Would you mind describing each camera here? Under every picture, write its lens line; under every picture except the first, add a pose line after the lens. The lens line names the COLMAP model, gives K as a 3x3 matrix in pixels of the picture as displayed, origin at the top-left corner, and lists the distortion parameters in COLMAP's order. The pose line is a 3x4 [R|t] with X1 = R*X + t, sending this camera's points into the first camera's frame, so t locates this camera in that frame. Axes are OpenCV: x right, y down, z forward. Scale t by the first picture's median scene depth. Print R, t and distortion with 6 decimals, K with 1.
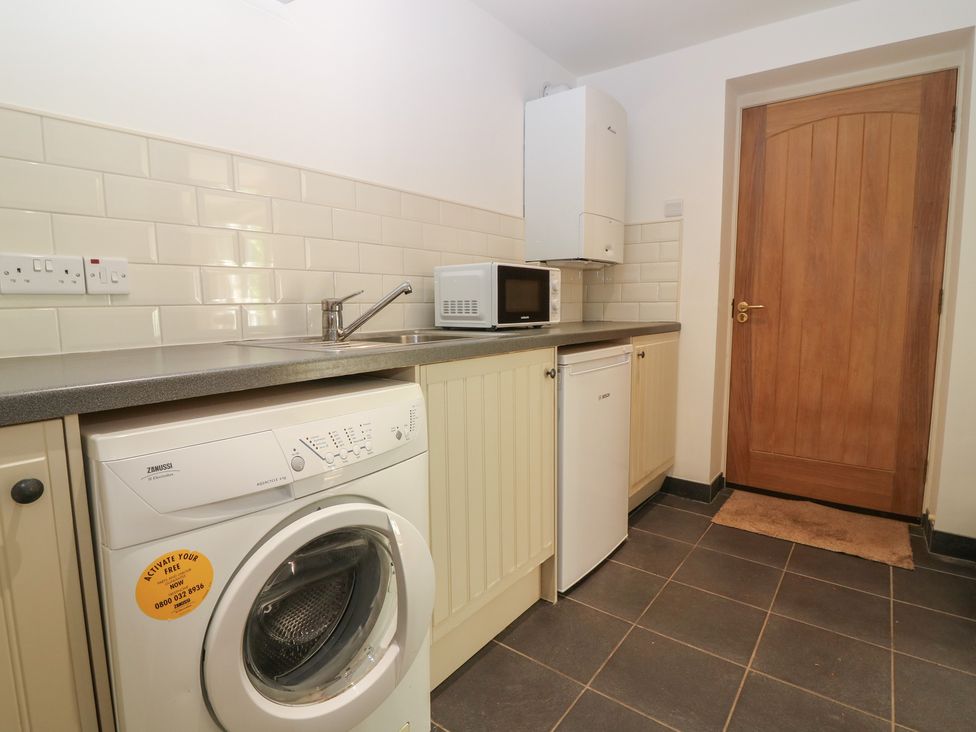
lens RADIAL K [[508.8, 0, 494.7], [0, 508.8, 357.5], [0, 0, 1]] dist [0.002428, -0.014164]
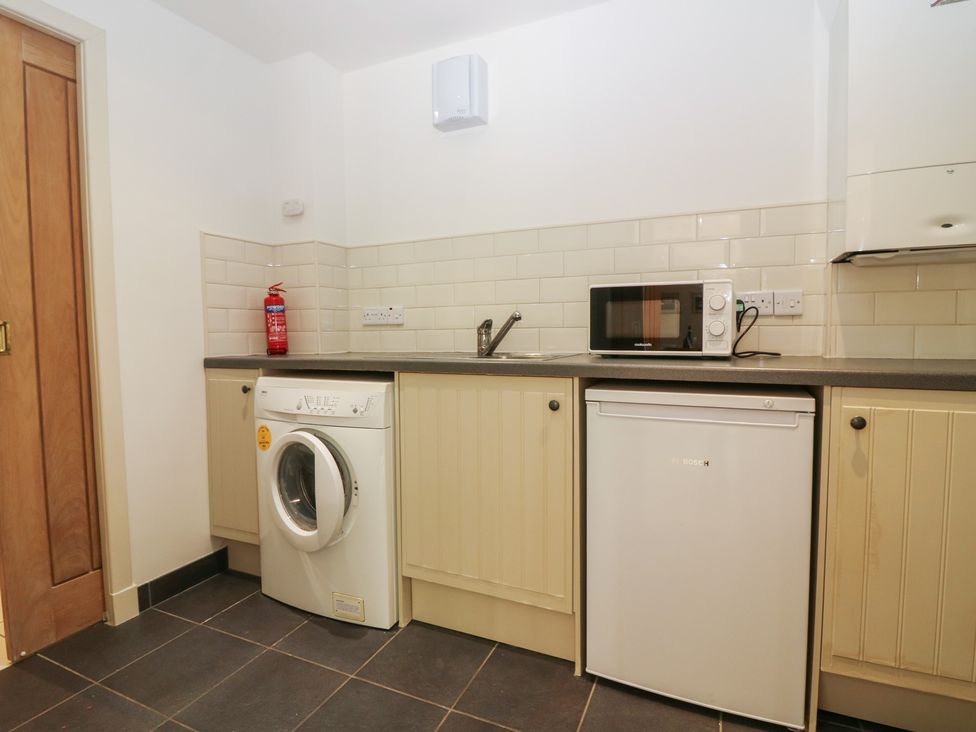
lens RADIAL K [[508.8, 0, 494.7], [0, 508.8, 357.5], [0, 0, 1]] dist [0.002428, -0.014164]
pose [[0.232967, 0.056221, -0.970858, 1.032524], [-0.096387, 0.994747, 0.034476, -0.079677], [0.967696, 0.085546, 0.237162, 0.714211]]
